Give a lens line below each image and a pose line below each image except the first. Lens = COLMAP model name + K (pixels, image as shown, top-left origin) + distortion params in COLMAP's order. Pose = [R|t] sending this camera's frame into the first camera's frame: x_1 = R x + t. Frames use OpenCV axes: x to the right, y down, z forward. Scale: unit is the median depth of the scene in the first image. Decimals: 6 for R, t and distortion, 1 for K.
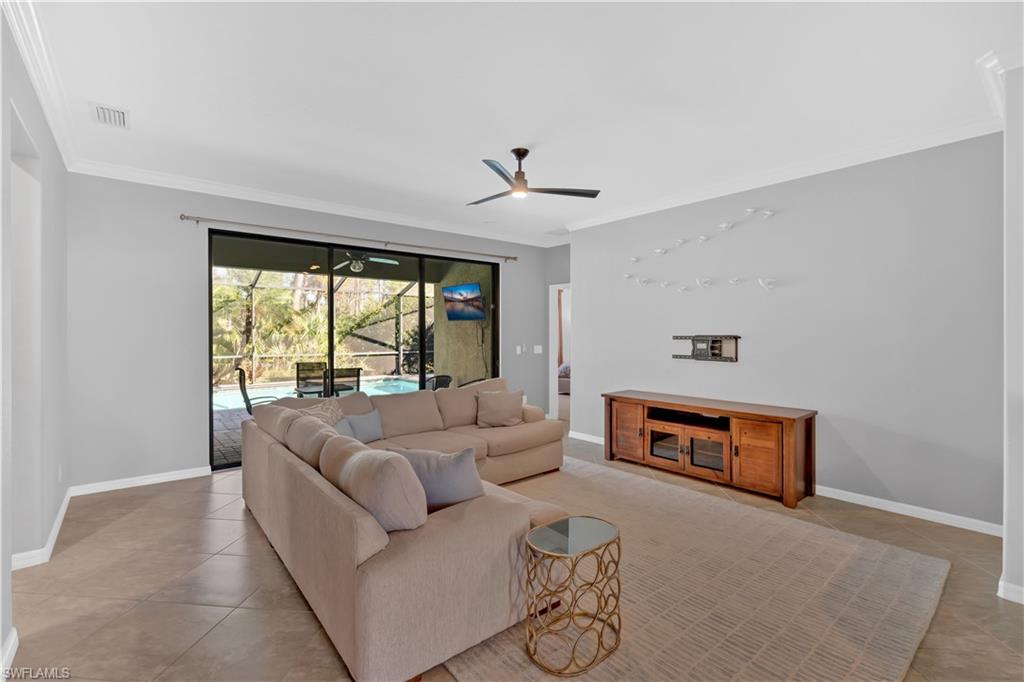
lens RADIAL K [[466.2, 0, 508.0], [0, 466.2, 331.3], [0, 0, 1]] dist [-0.003807, 0.000927]
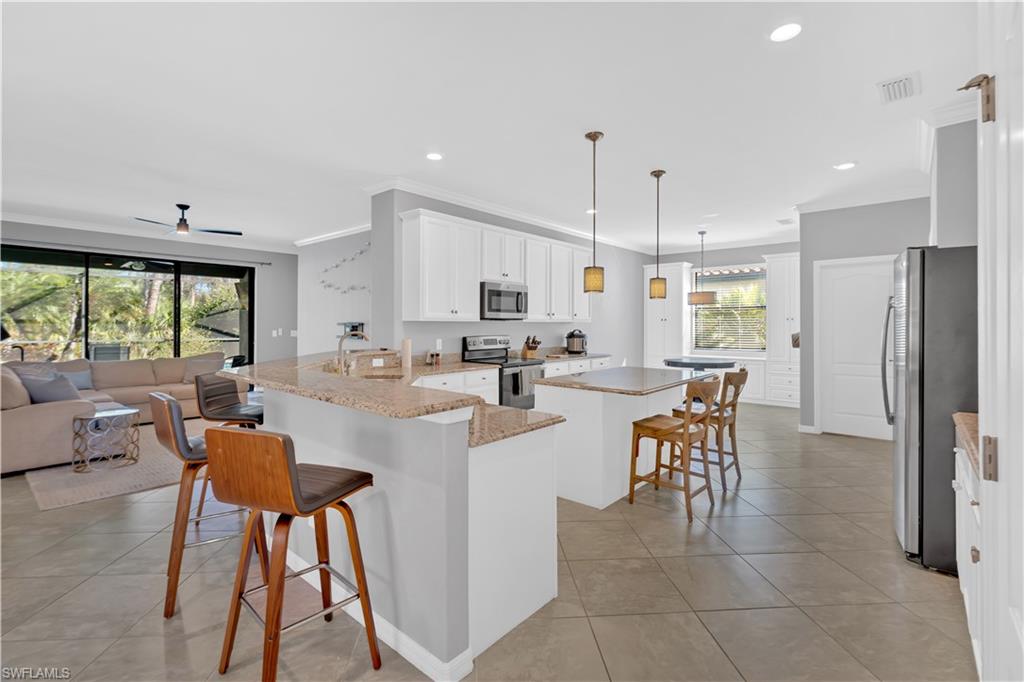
lens RADIAL K [[466.2, 0, 508.0], [0, 466.2, 331.3], [0, 0, 1]] dist [-0.003807, 0.000927]
pose [[0.986415, 0.003850, 0.164227, 0.700301], [-0.007654, 0.999717, 0.022533, -0.001283], [-0.164093, -0.023484, 0.986165, -0.619379]]
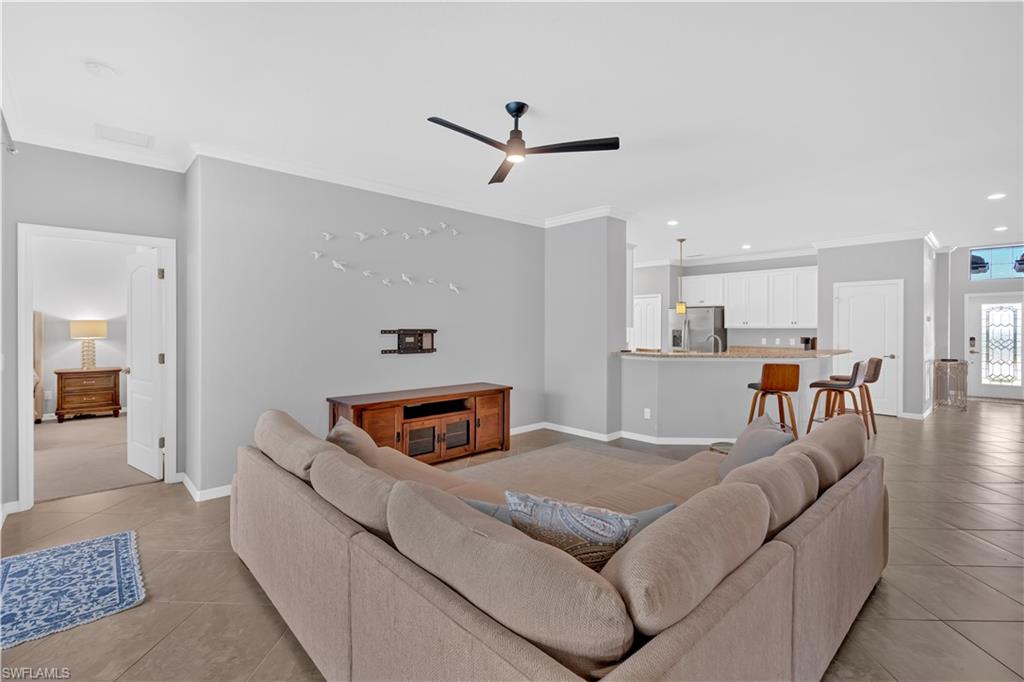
lens RADIAL K [[466.2, 0, 508.0], [0, 466.2, 331.3], [0, 0, 1]] dist [-0.003807, 0.000927]
pose [[-0.057594, -0.008487, 0.998304, -0.644054], [-0.007930, 0.999936, 0.008044, 0.002933], [-0.998309, -0.007454, -0.057657, 0.858003]]
